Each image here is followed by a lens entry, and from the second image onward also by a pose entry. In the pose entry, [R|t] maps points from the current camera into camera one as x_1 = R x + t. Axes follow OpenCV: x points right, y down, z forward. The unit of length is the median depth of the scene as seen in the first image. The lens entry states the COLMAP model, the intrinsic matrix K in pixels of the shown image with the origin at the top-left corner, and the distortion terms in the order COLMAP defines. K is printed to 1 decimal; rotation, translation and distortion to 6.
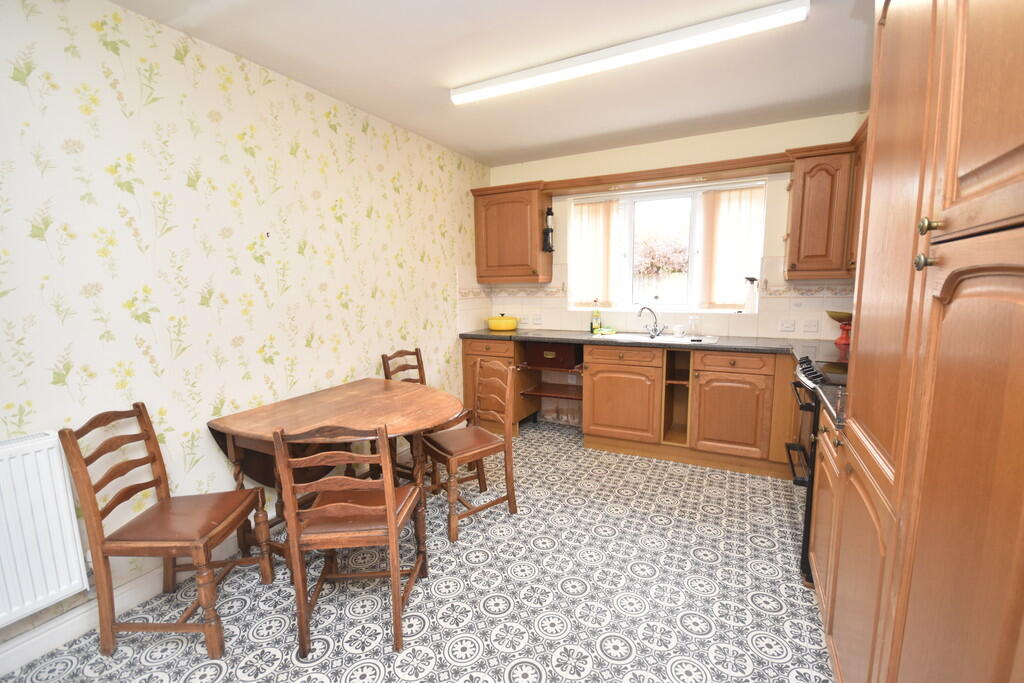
lens RADIAL K [[451.5, 0, 513.9], [0, 451.5, 346.9], [0, 0, 1]] dist [0.016572, -0.000080]
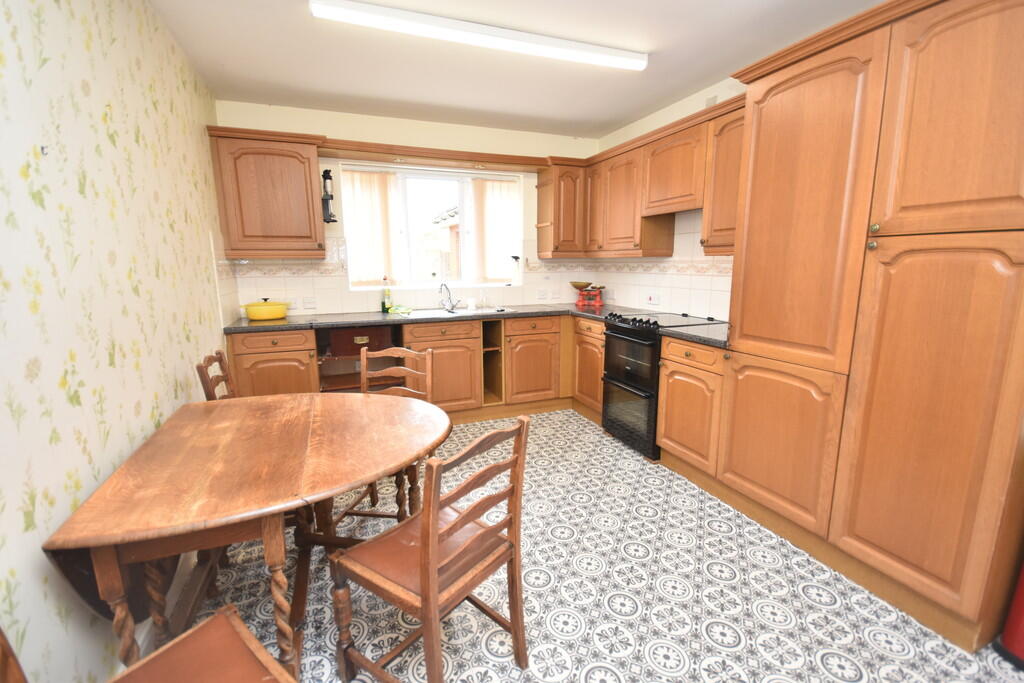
lens RADIAL K [[451.5, 0, 511.0], [0, 451.5, 343.7], [0, 0, 1]] dist [0.016572, -0.000080]
pose [[0.670845, -0.126271, 0.730769, -0.397704], [0.102102, 0.991740, 0.077636, -0.015832], [-0.734536, 0.022531, 0.678196, 0.192629]]
